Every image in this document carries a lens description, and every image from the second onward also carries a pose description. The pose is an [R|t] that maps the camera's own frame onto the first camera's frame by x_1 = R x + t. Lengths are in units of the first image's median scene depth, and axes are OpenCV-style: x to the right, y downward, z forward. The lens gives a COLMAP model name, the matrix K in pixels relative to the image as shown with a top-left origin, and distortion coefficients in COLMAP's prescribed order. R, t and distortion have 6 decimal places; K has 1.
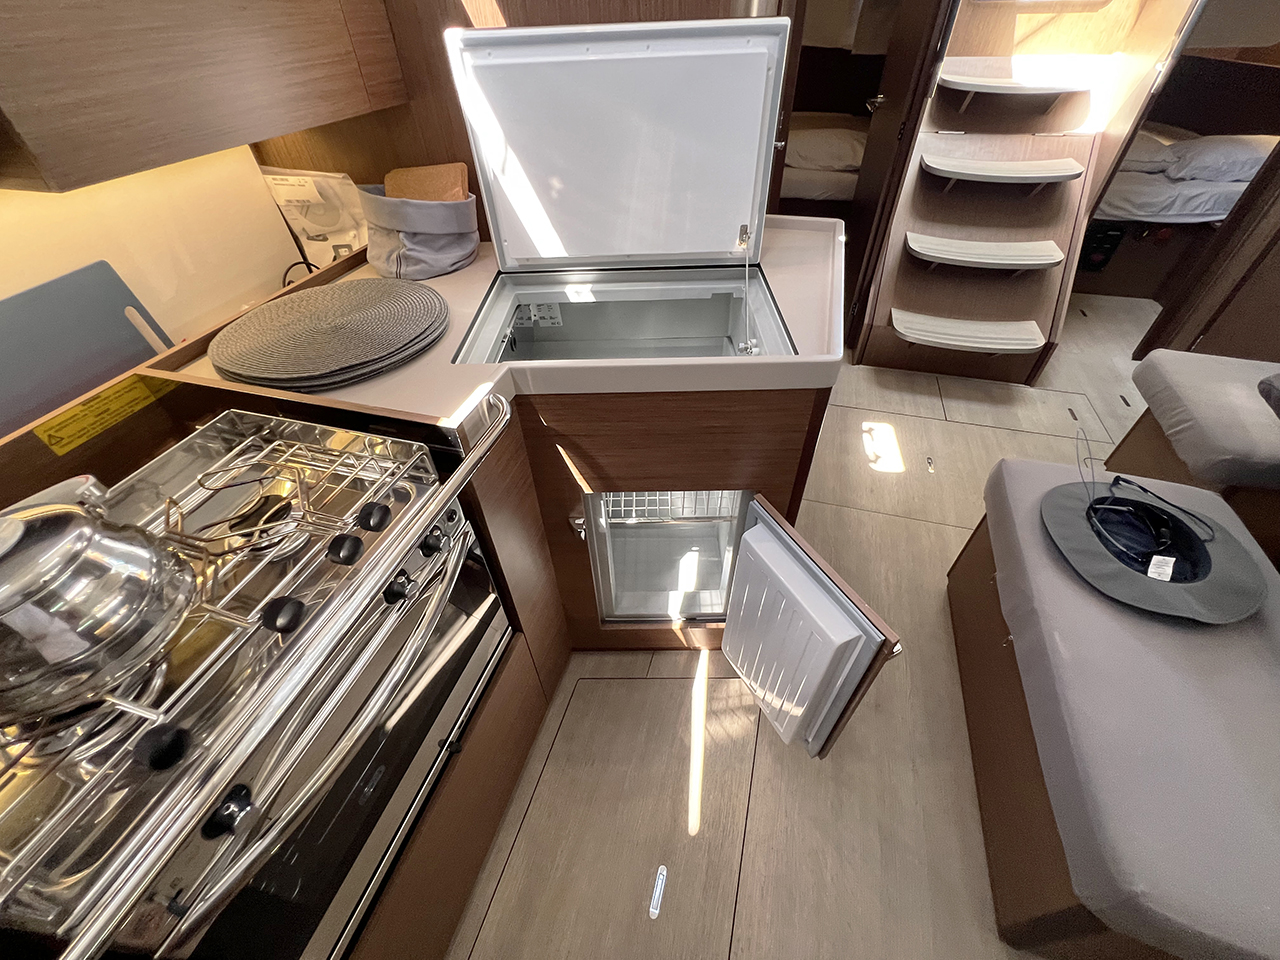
lens RADIAL K [[515.1, 0, 637.8], [0, 515.1, 478.5], [0, 0, 1]] dist [-0.007332, 0.000657]
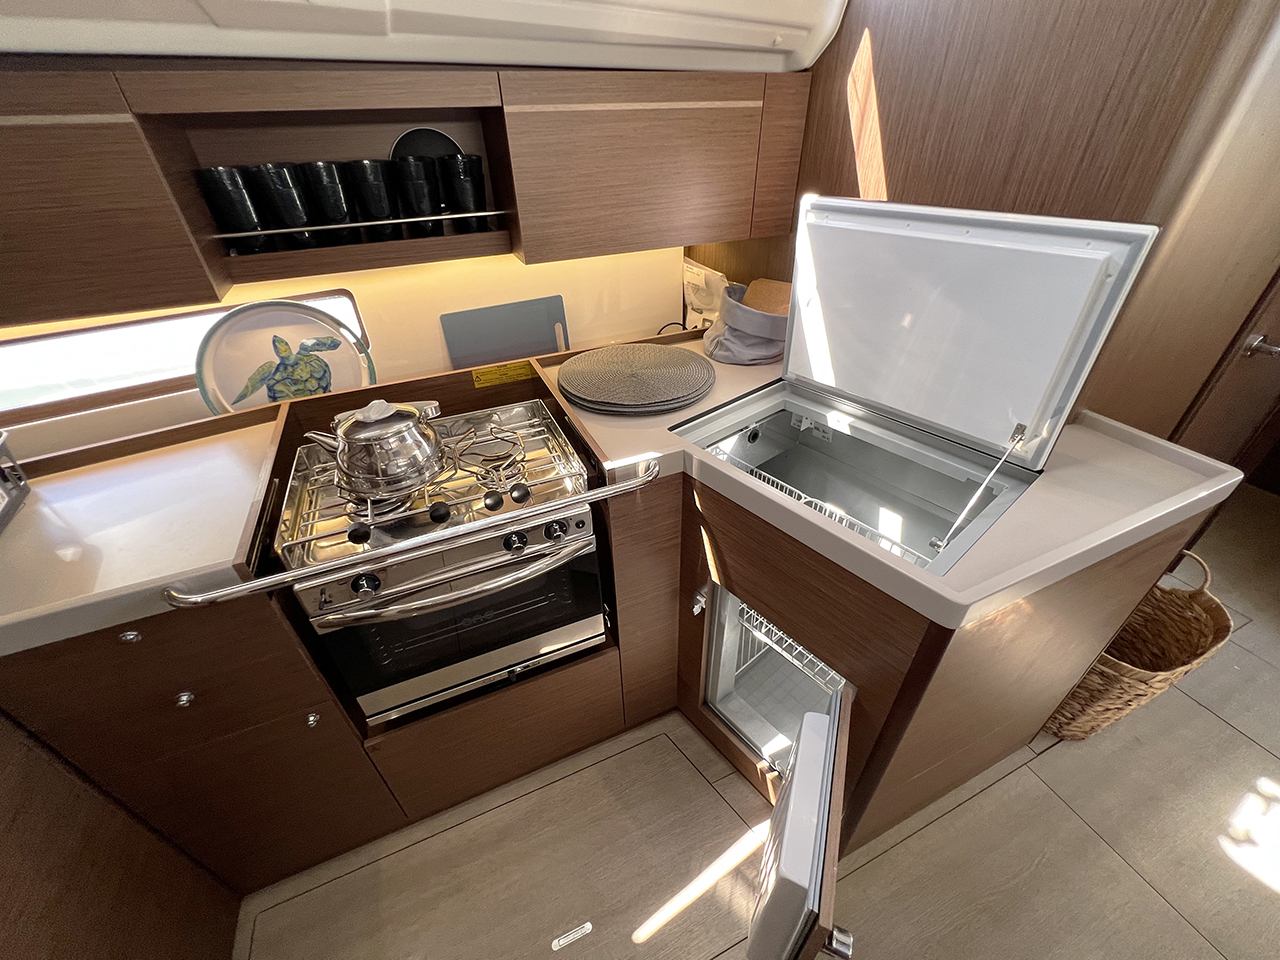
lens RADIAL K [[513.1, 0, 638.1], [0, 513.1, 476.8], [0, 0, 1]] dist [-0.001049, 0.000165]
pose [[0.640289, 0.447155, -0.624565, 0.342460], [-0.519703, 0.850922, 0.076427, -0.142209], [0.565631, 0.275653, 0.777224, -0.000192]]
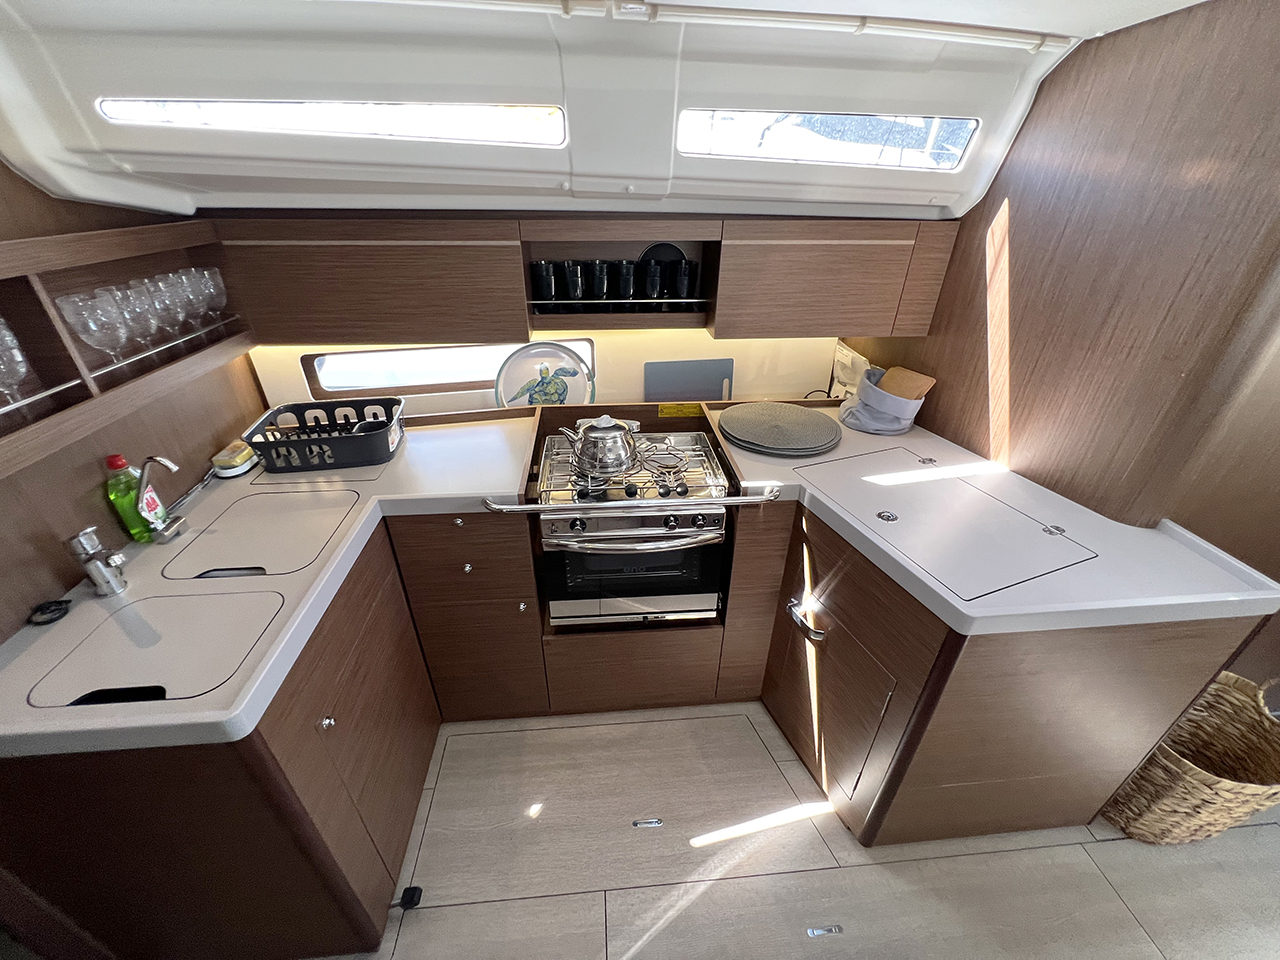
lens RADIAL K [[513.1, 0, 639.1], [0, 513.1, 478.2], [0, 0, 1]] dist [-0.001049, 0.000165]
pose [[0.359381, 0.495097, -0.791027, 0.644929], [-0.650673, 0.740564, 0.167898, -0.120188], [0.668932, 0.454361, 0.588291, -0.268415]]
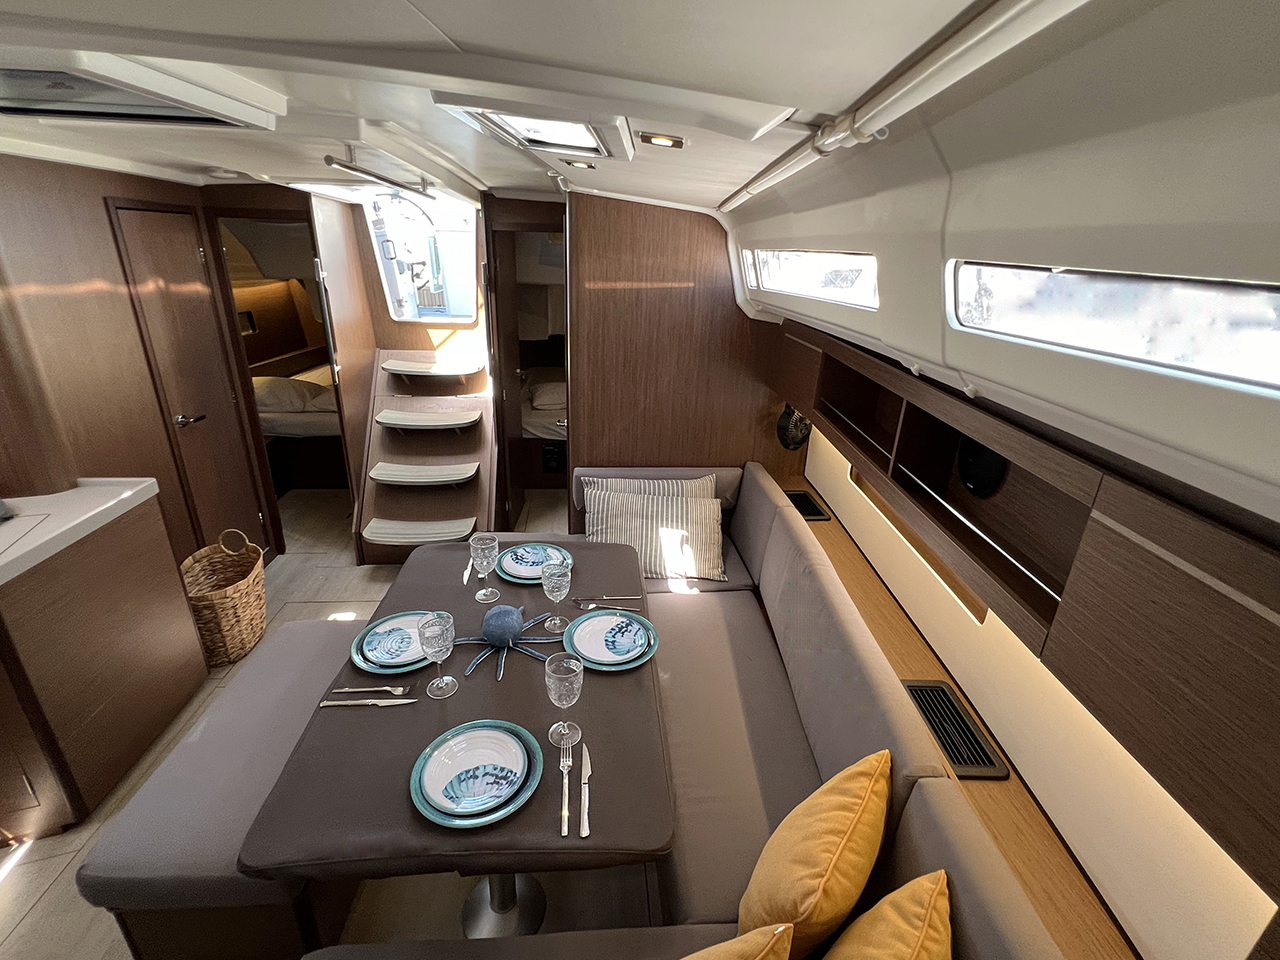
lens RADIAL K [[573.8, 0, 636.8], [0, 573.8, 477.5], [0, 0, 1]] dist [-0.001790, 0.000007]
pose [[0.931246, -0.077211, 0.356116, 1.236354], [0.204411, 0.919732, -0.335125, 0.371222], [-0.301656, 0.384878, 0.872280, -0.952763]]
